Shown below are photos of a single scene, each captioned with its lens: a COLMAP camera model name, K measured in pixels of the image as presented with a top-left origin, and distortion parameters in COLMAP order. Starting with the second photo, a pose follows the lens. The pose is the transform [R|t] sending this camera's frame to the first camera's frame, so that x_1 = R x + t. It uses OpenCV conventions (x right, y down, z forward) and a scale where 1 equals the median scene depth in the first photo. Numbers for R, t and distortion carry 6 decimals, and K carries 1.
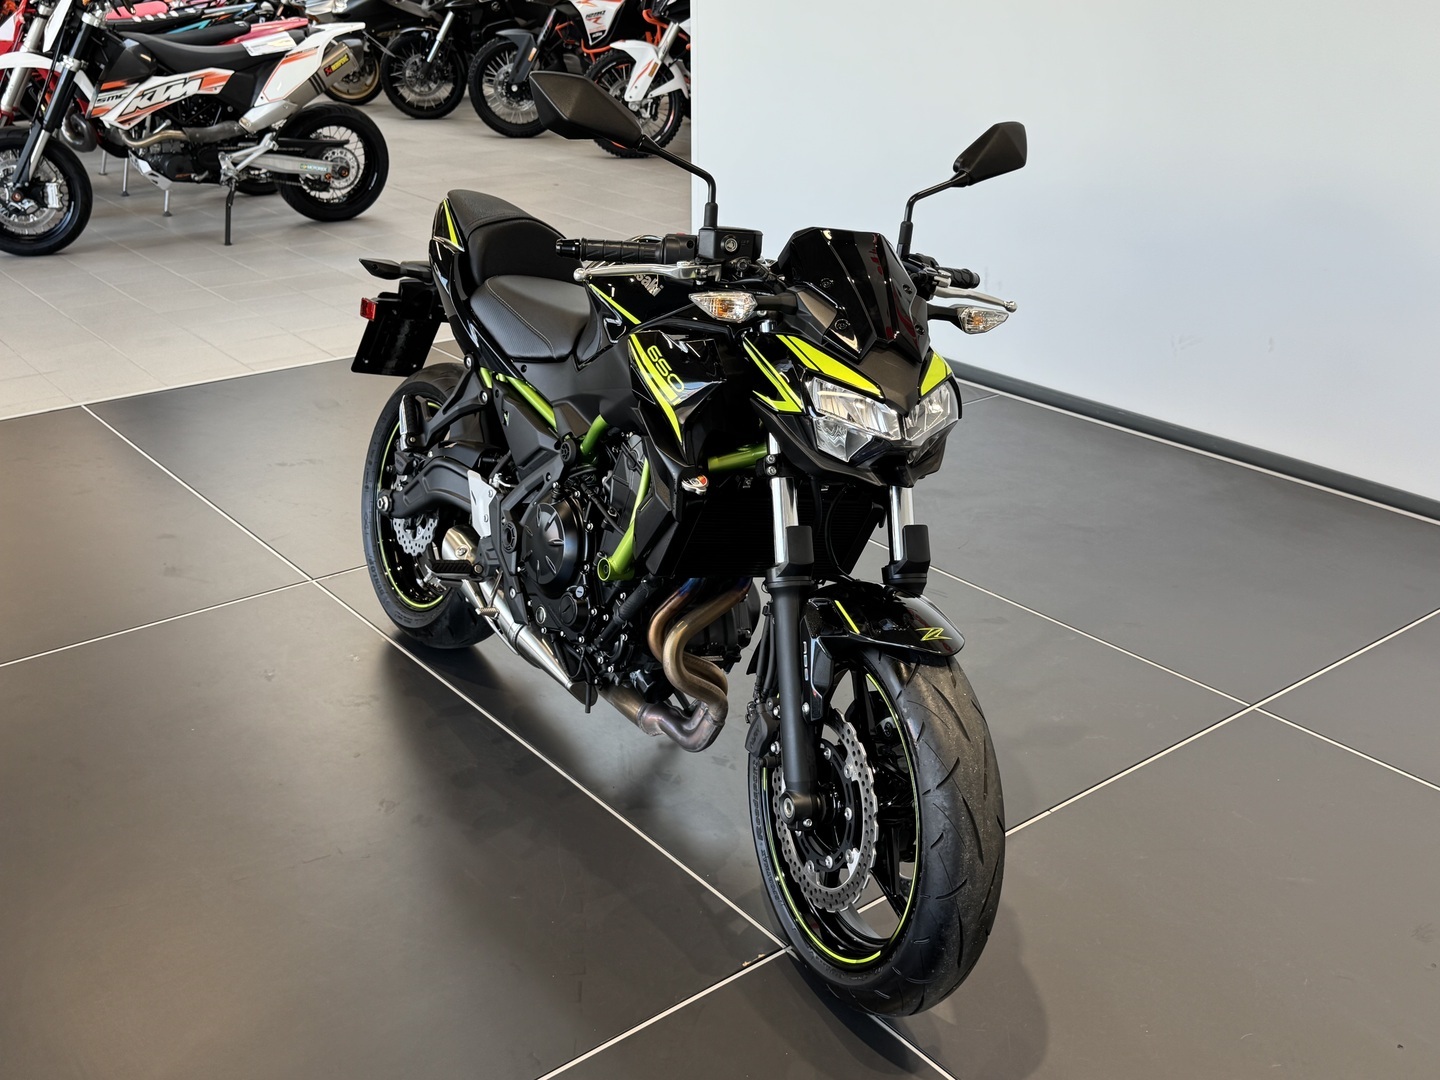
lens RADIAL K [[1465.9, 0, 720.0], [0, 1465.9, 540.0], [0, 0, 1]] dist [0.110042, -0.007104]
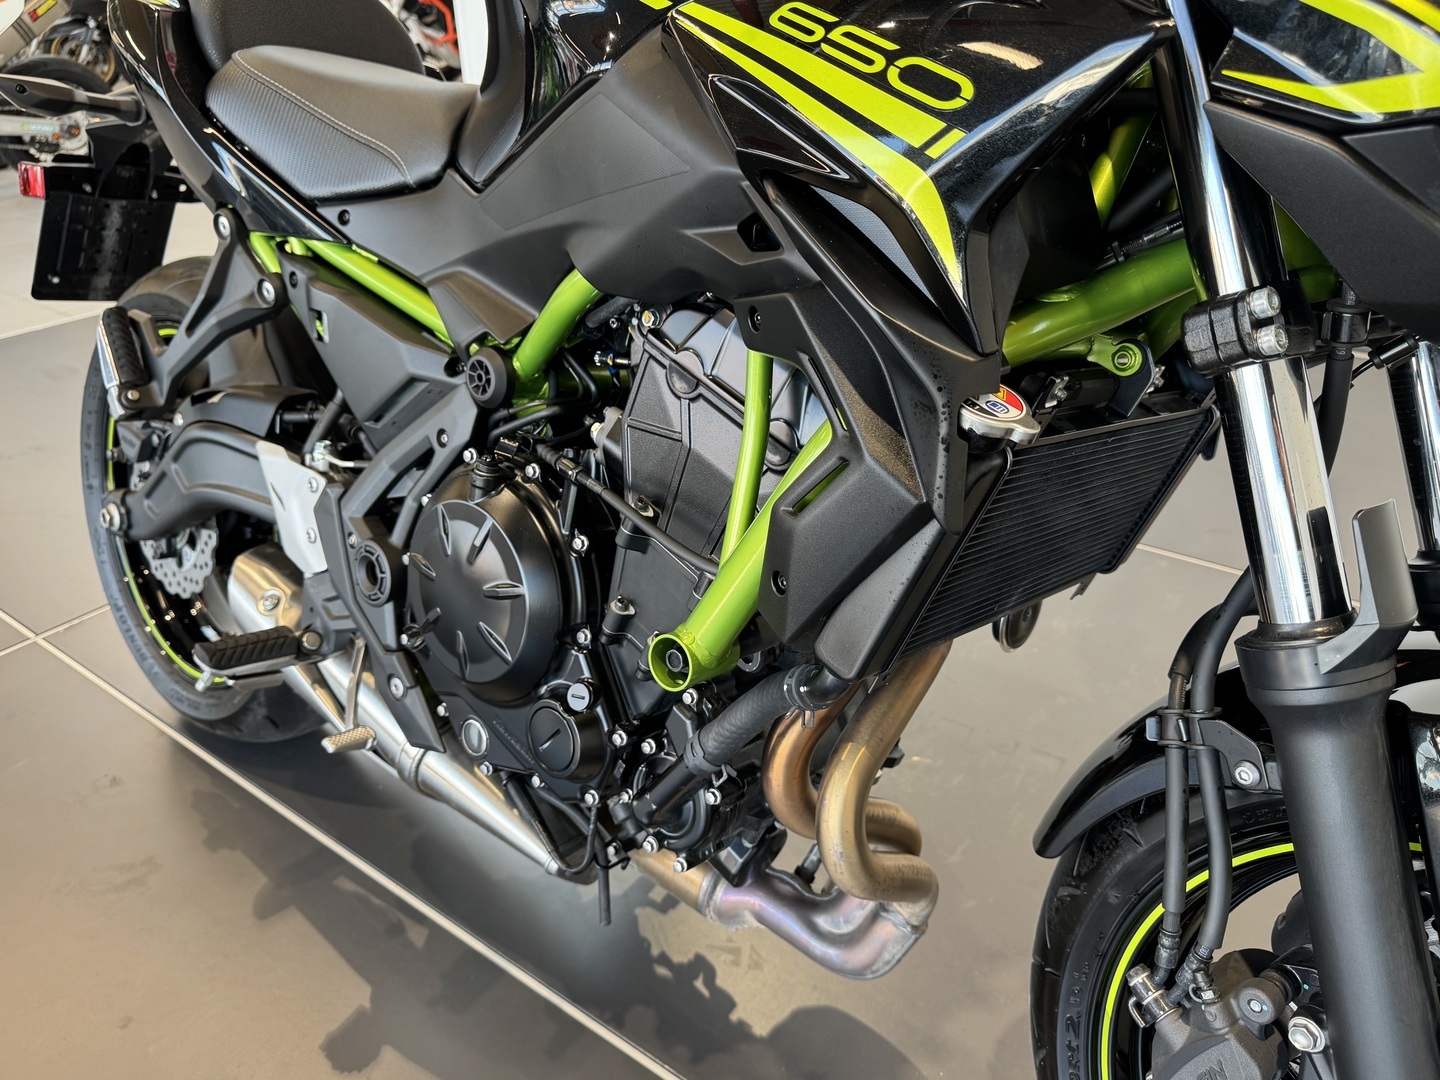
lens RADIAL K [[1089.0, 0, 720.0], [0, 1089.0, 540.0], [0, 0, 1]] dist [0.092337, -0.172798]
pose [[0.968381, -0.141974, 0.205139, -0.102694], [0.123893, 0.987394, 0.098509, -0.032780], [-0.216538, -0.069979, 0.973763, 0.612279]]
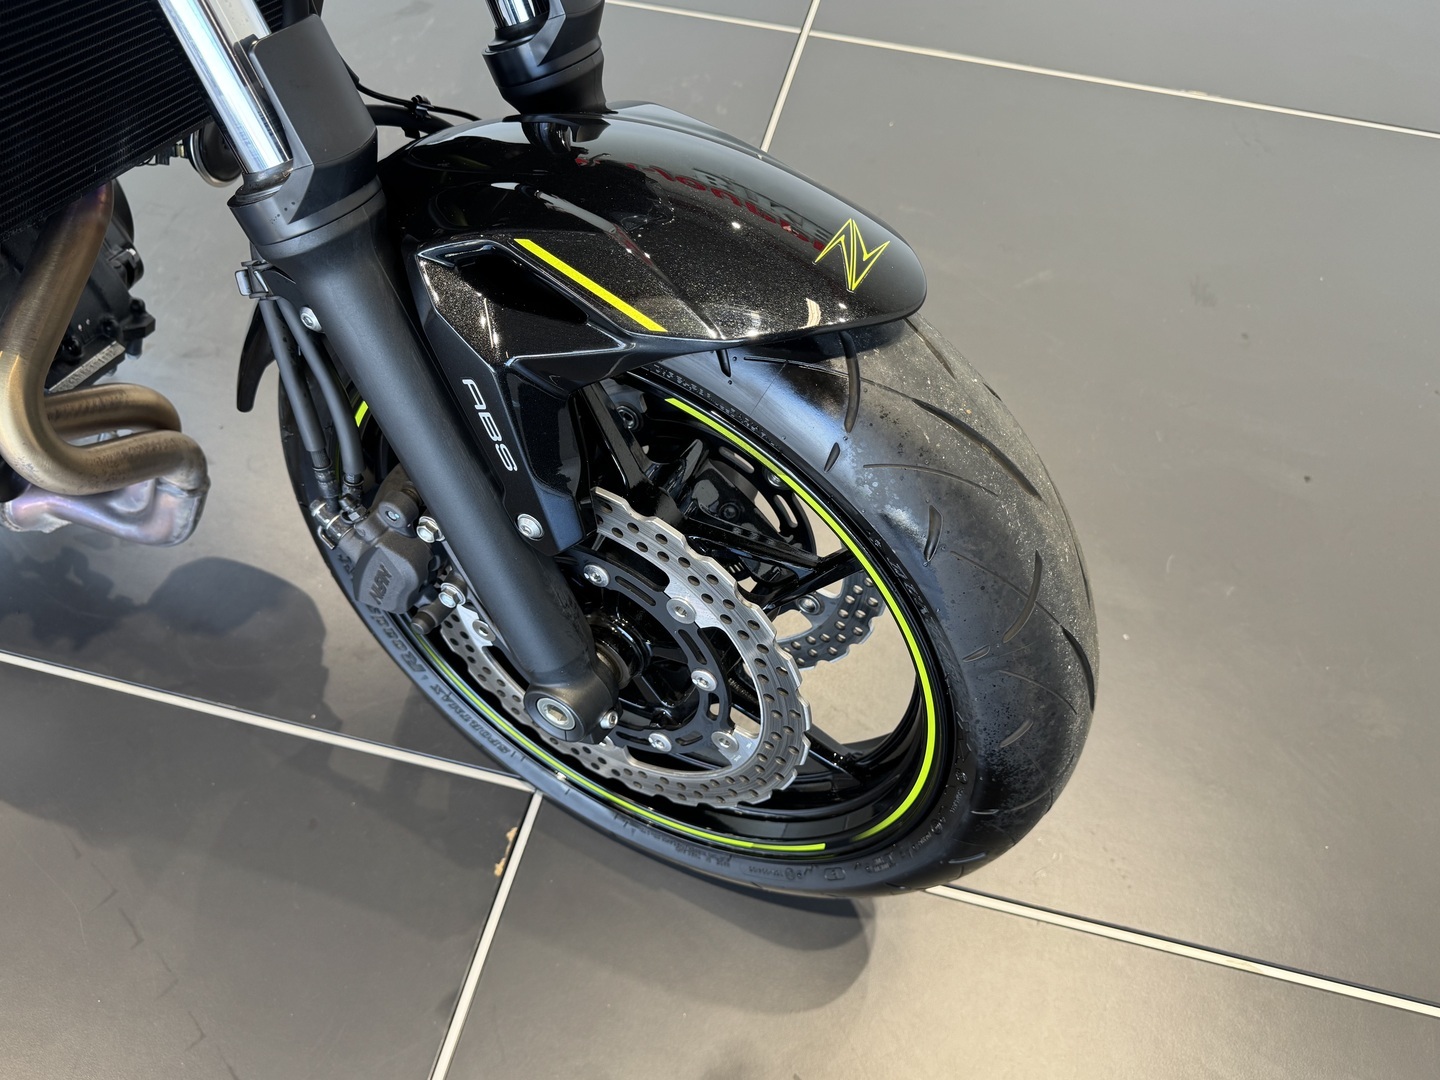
lens RADIAL K [[1089.0, 0, 720.0], [0, 1089.0, 540.0], [0, 0, 1]] dist [0.092337, -0.172798]
pose [[0.782244, -0.501617, 0.369426, -0.007745], [0.211717, 0.771767, 0.599626, -0.033594], [-0.585893, -0.390840, 0.709911, 0.578065]]
